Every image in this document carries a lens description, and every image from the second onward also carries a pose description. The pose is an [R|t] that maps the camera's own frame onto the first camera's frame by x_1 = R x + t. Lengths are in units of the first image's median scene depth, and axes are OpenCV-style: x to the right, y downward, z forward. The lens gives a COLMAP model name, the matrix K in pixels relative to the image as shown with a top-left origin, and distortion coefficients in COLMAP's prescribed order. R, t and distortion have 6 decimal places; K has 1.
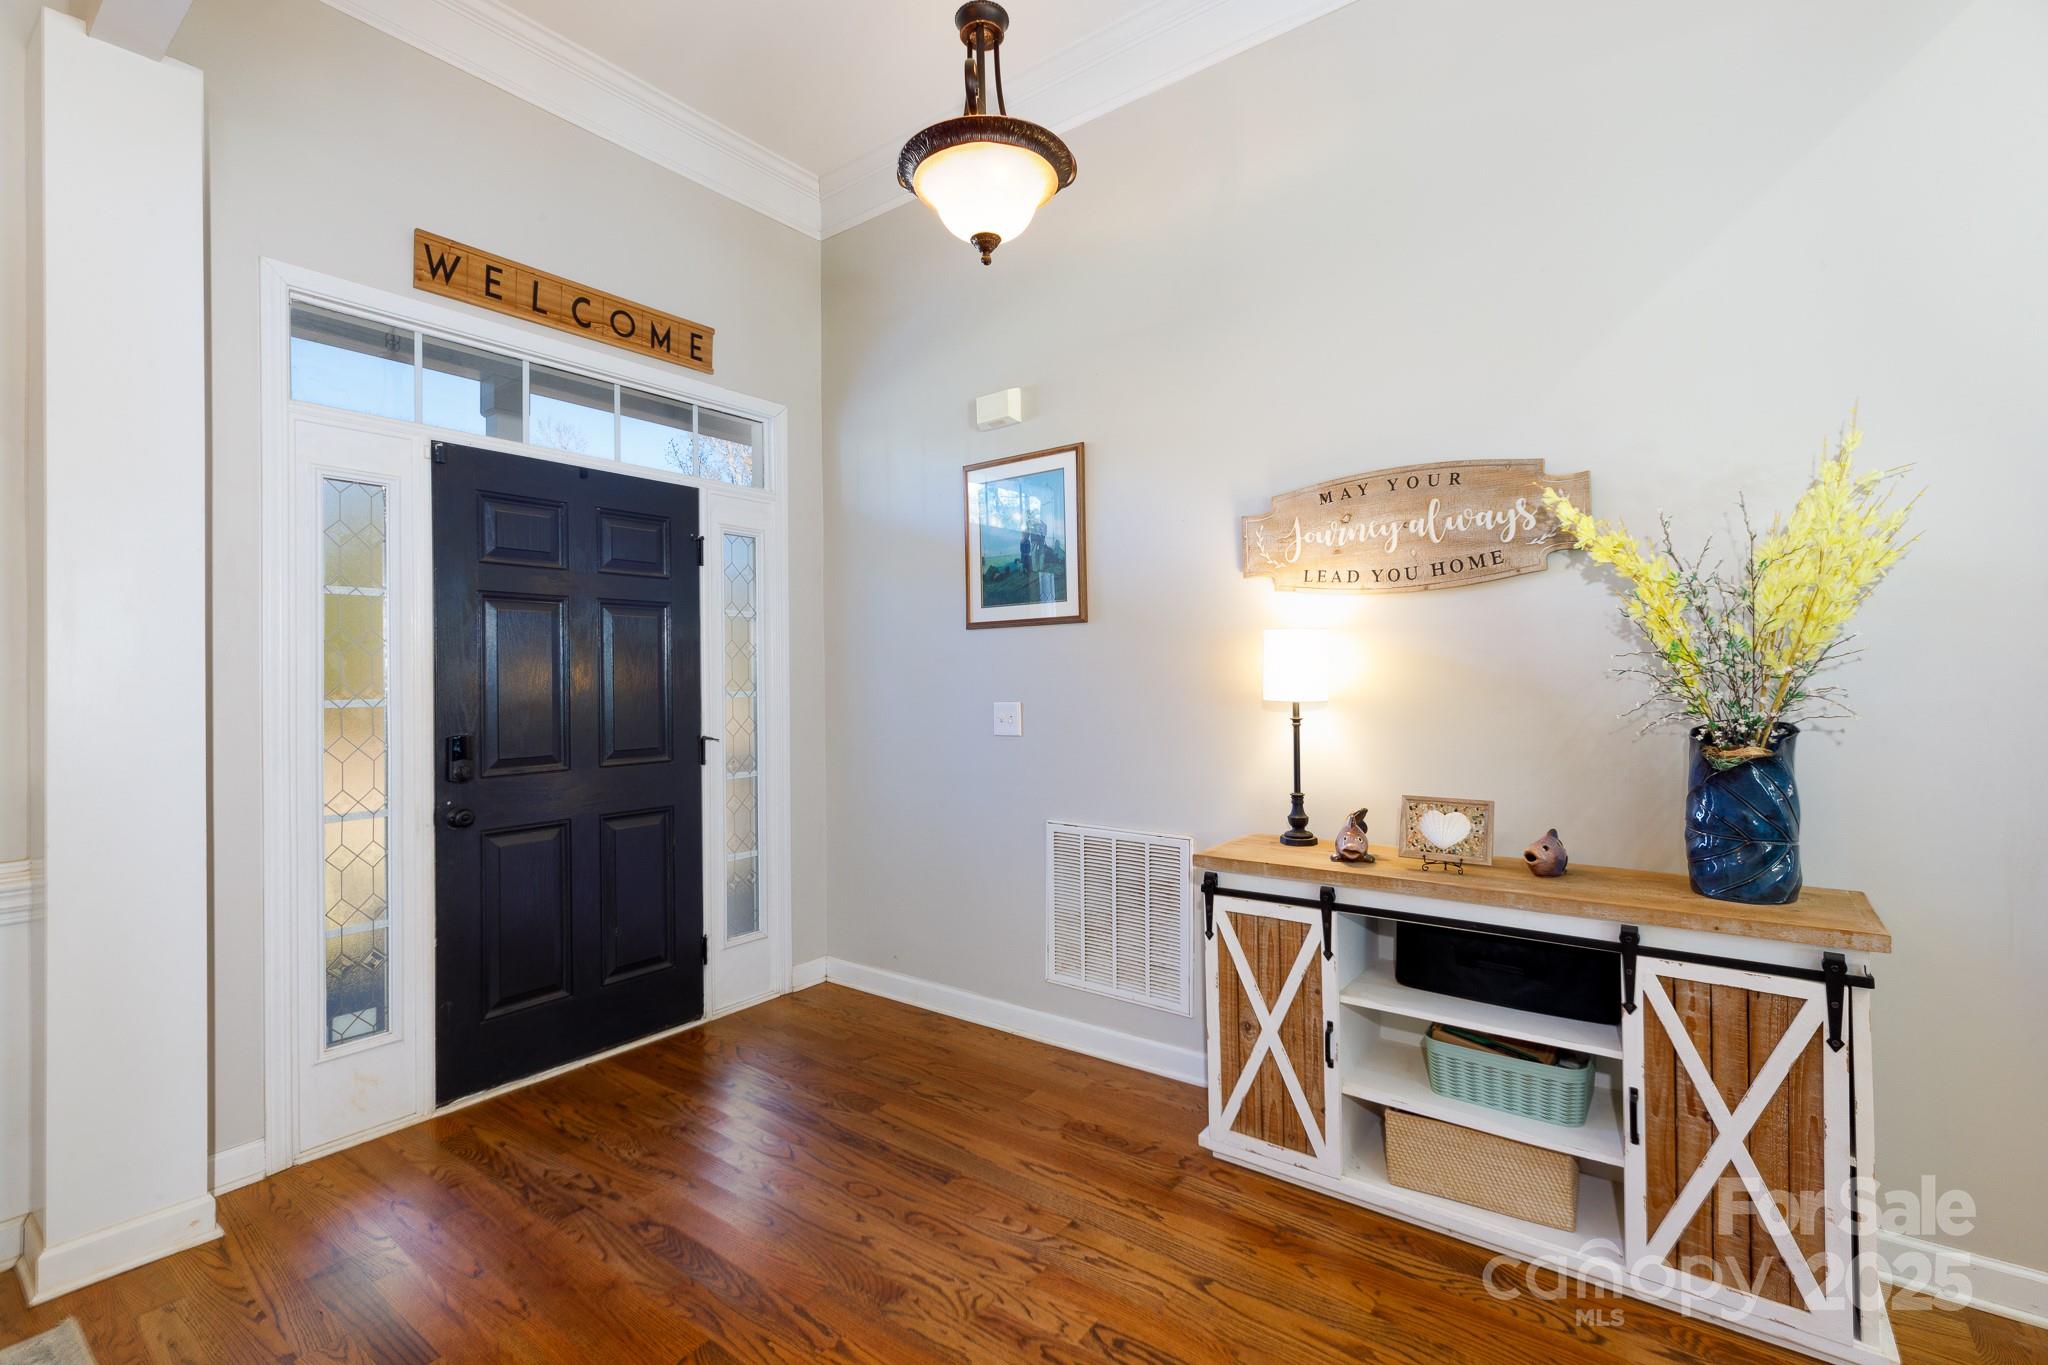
lens RADIAL K [[913.2, 0, 1025.2], [0, 913.2, 670.9], [0, 0, 1]] dist [0.004791, -0.000821]
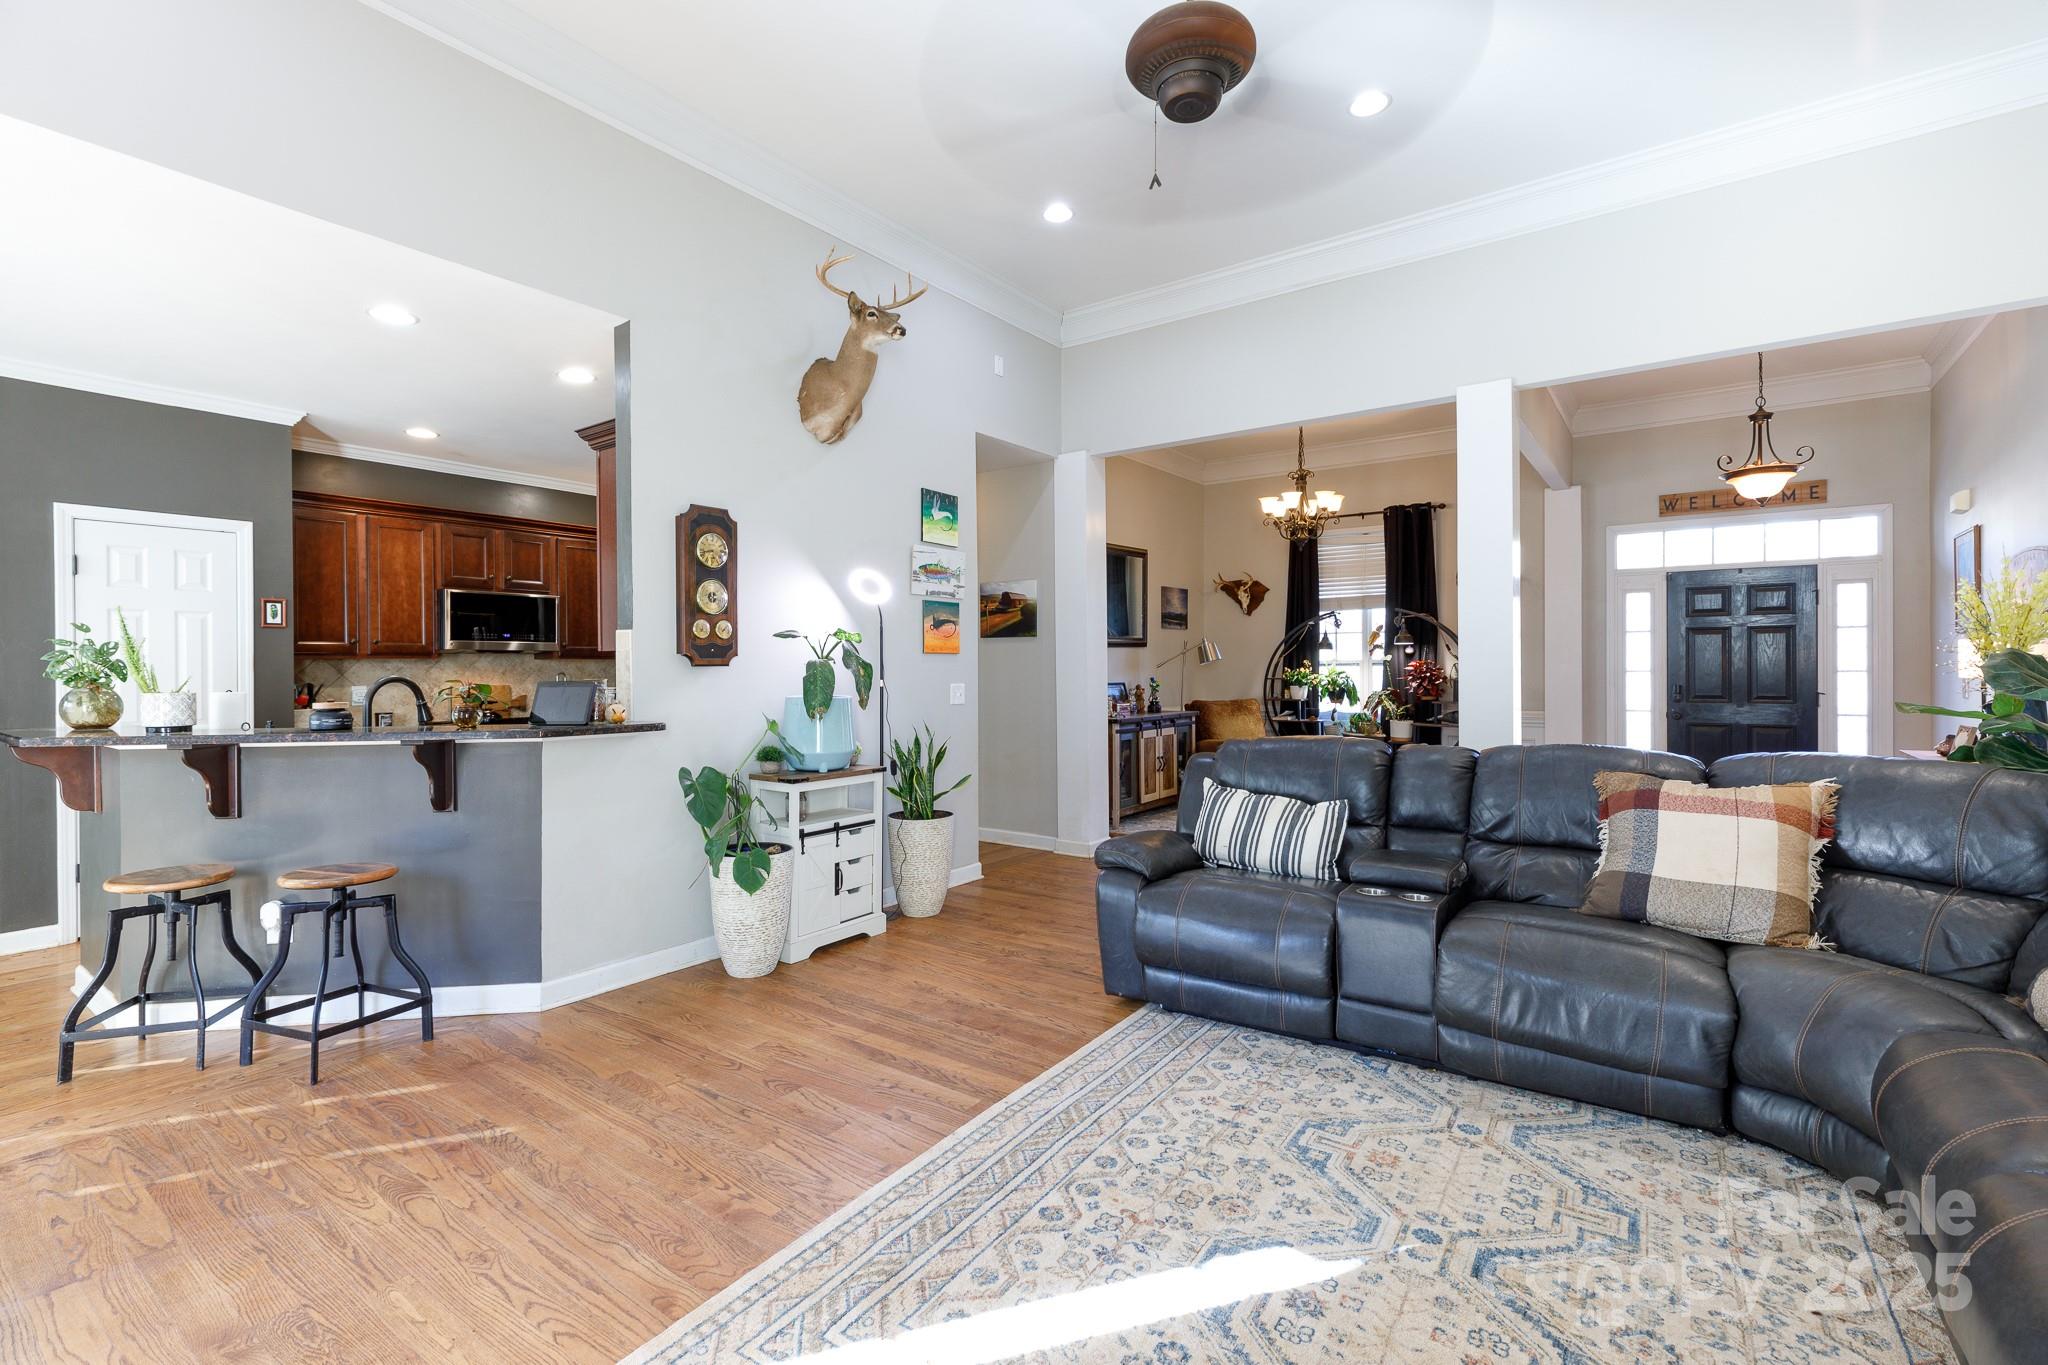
lens RADIAL K [[913.2, 0, 1025.2], [0, 913.2, 670.9], [0, 0, 1]] dist [0.004791, -0.000821]
pose [[0.015935, 0.013881, -0.999777, 1.892583], [0.011995, 0.999829, 0.014073, -0.025547], [0.999801, -0.012217, 0.015766, -0.864433]]
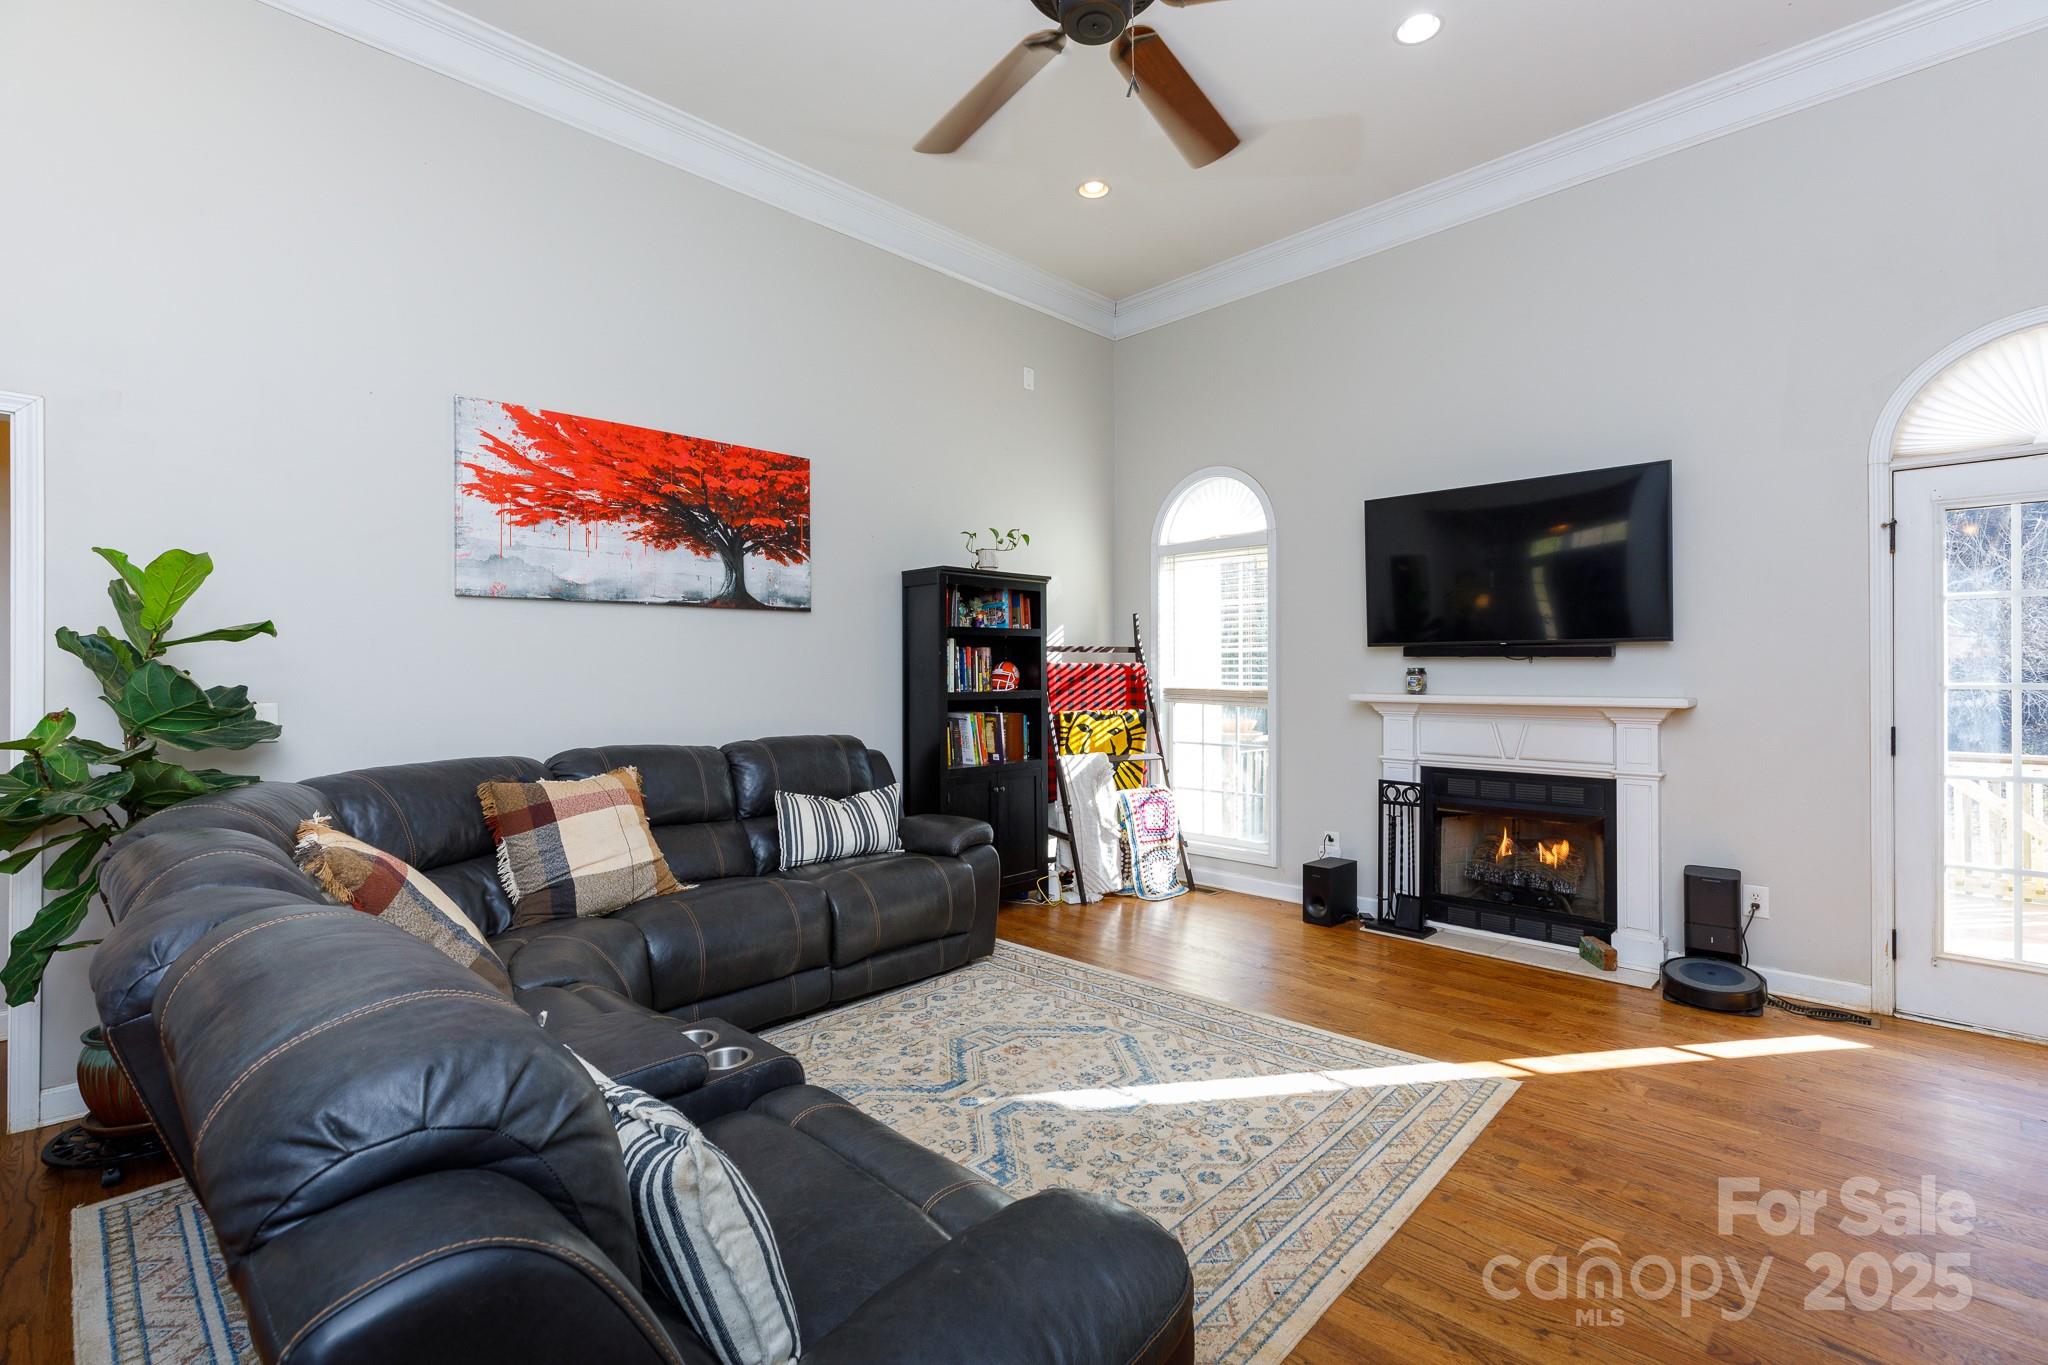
lens RADIAL K [[913.2, 0, 1025.2], [0, 913.2, 670.9], [0, 0, 1]] dist [0.004791, -0.000821]
pose [[0.142214, 0.014713, 0.989727, 0.253628], [-0.004483, 0.999889, -0.014220, -0.005443], [-0.989826, -0.002415, 0.142264, -0.737293]]
